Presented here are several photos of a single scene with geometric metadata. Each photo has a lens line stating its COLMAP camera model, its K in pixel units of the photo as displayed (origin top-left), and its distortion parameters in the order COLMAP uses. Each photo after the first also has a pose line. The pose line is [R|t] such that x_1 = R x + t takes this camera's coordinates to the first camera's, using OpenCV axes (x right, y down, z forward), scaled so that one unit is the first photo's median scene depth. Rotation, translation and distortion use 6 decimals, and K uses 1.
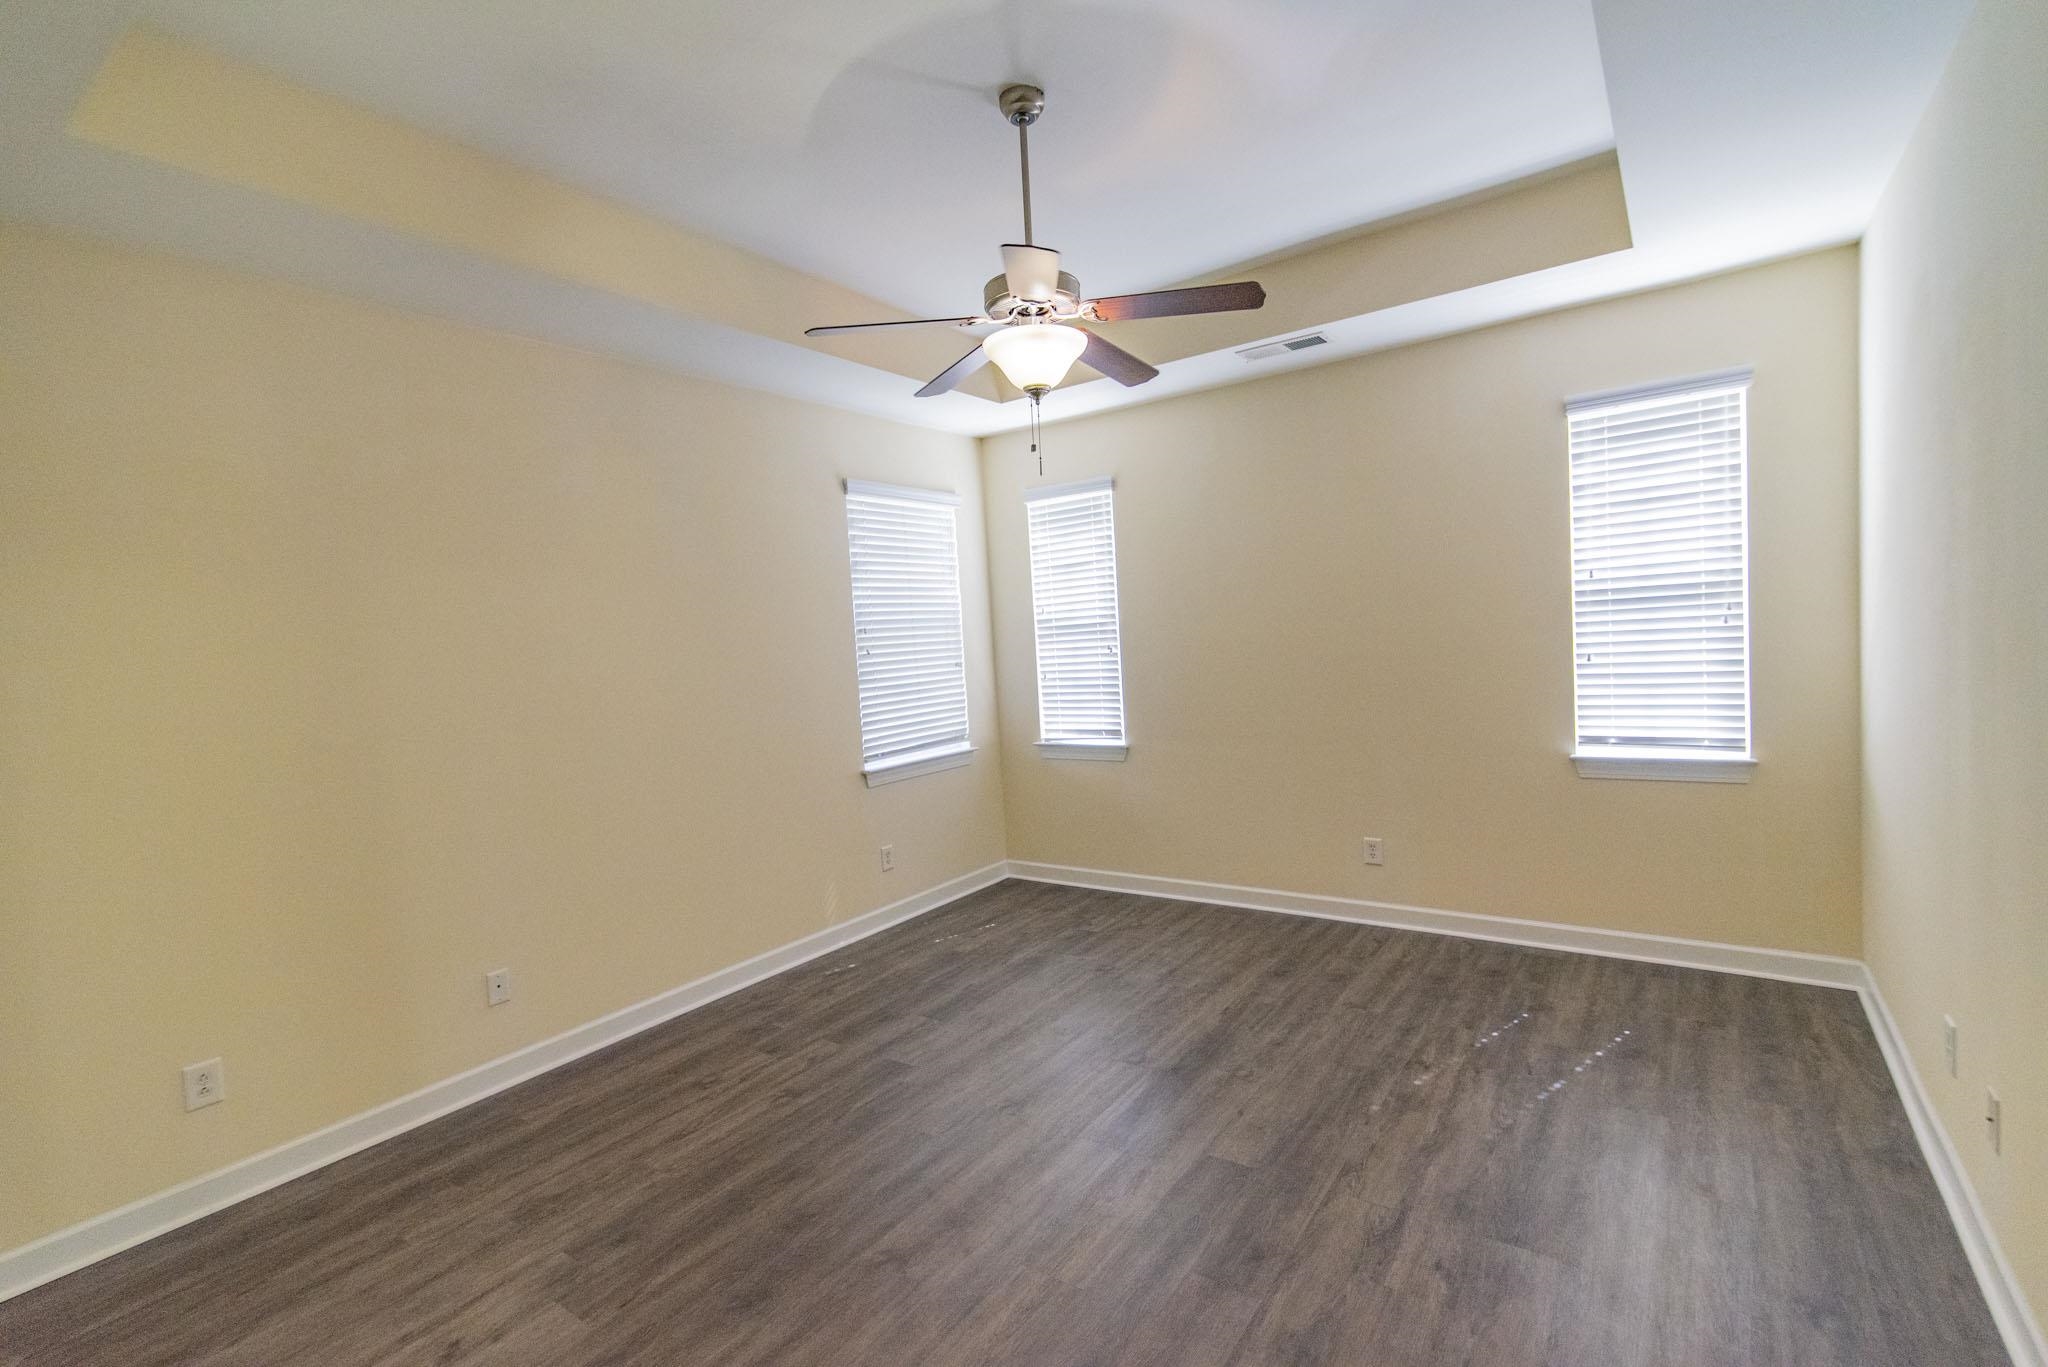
lens RADIAL K [[922.9, 0, 1030.3], [0, 922.9, 690.3], [0, 0, 1]] dist [0.013944, -0.000584]
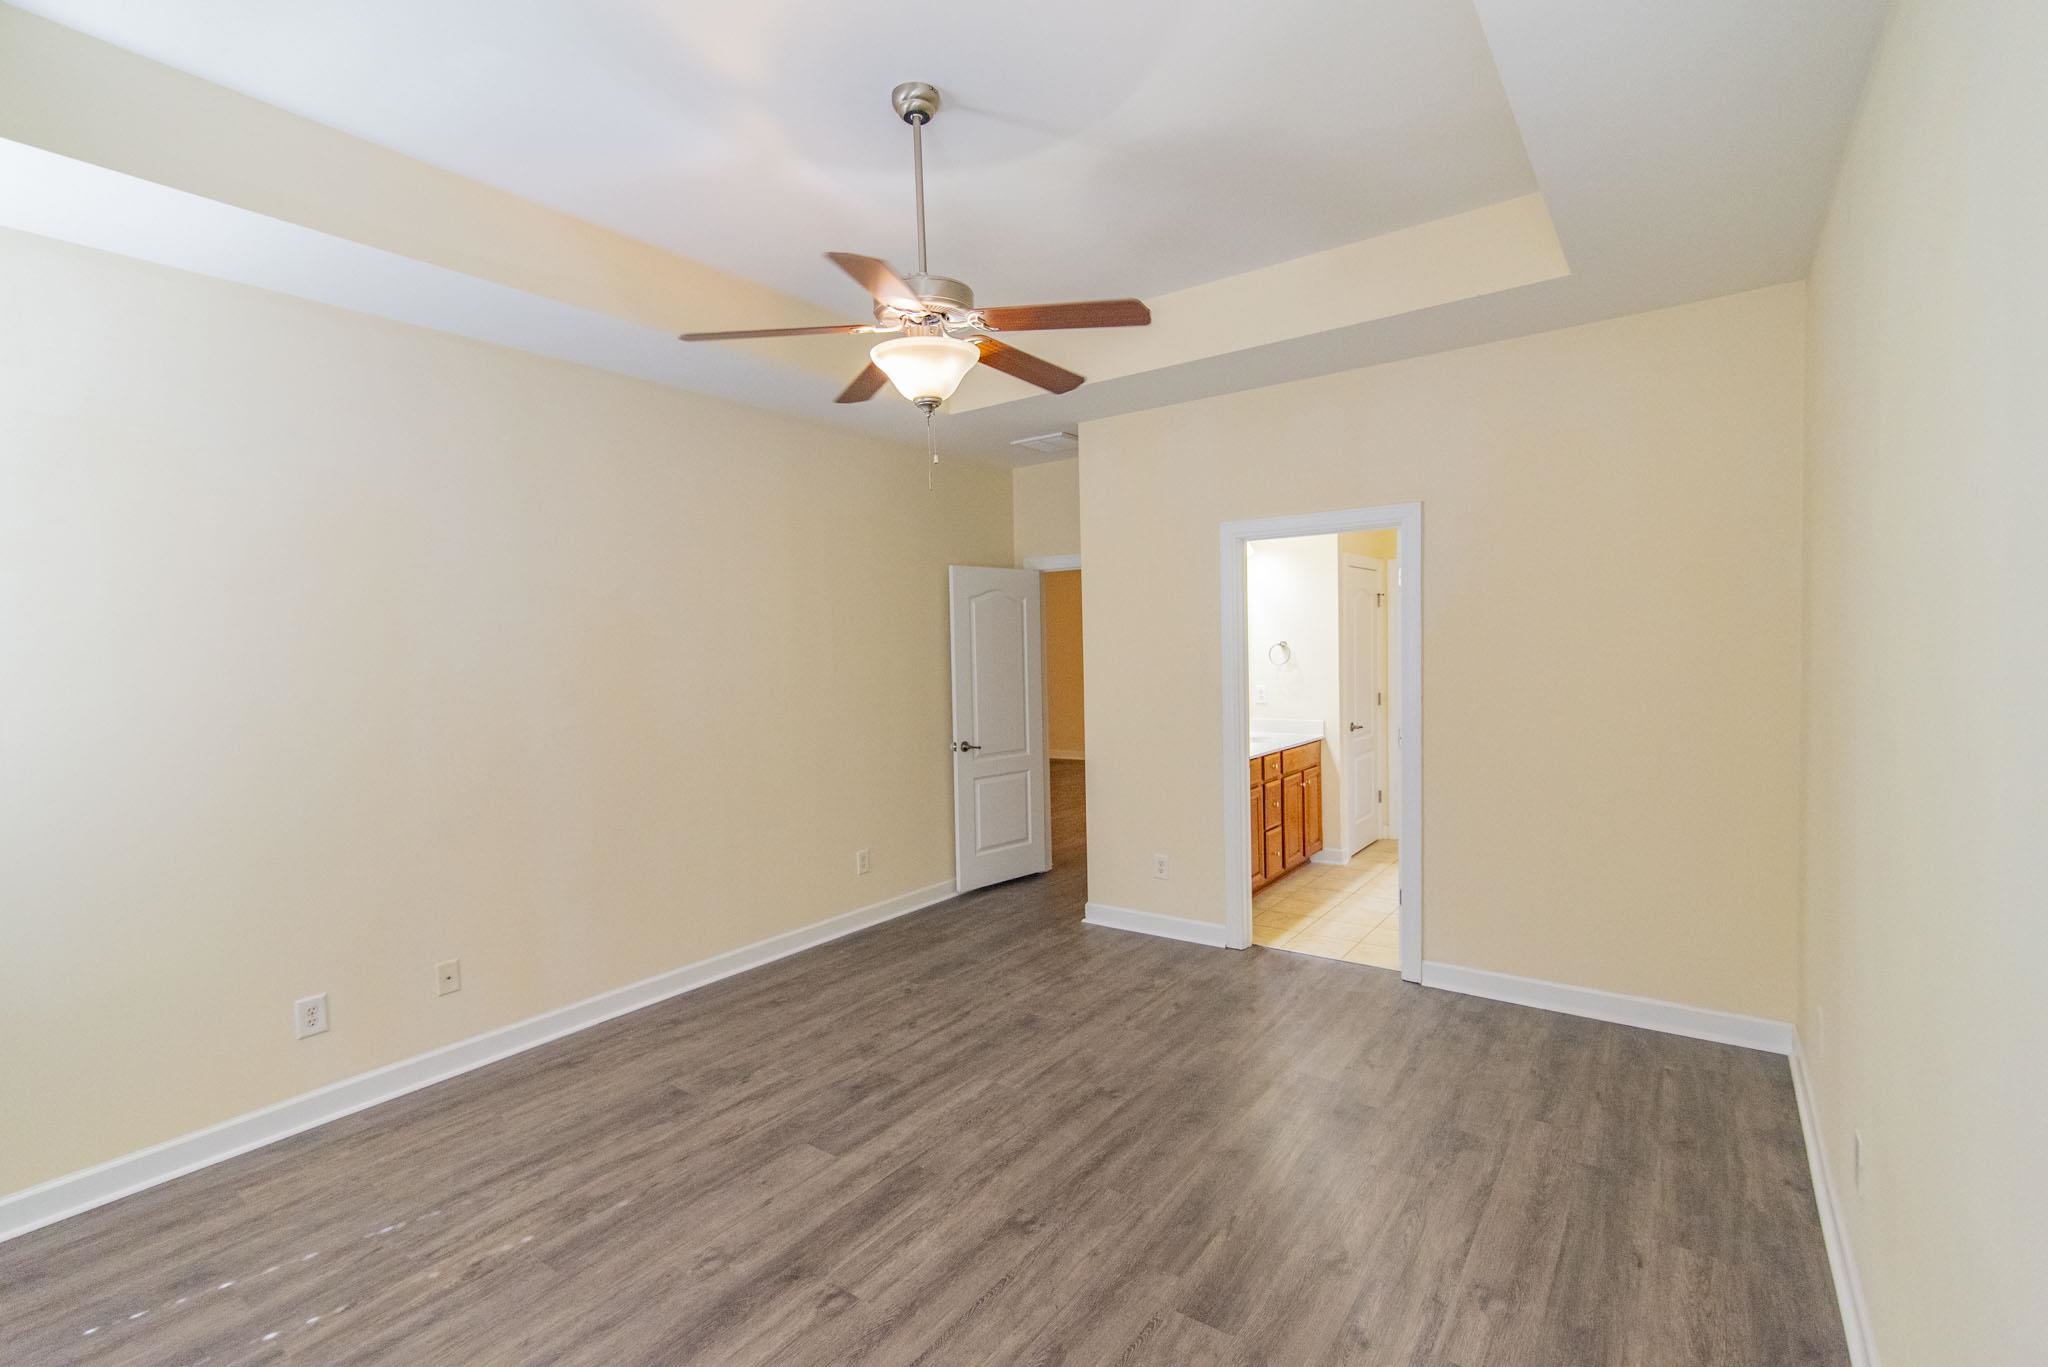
lens RADIAL K [[922.9, 0, 1030.3], [0, 922.9, 690.3], [0, 0, 1]] dist [0.013944, -0.000584]
pose [[-0.996374, 0.084006, 0.013464, -0.085893], [0.084954, 0.990919, 0.104224, -0.115654], [-0.004587, 0.104990, -0.994463, 1.951706]]
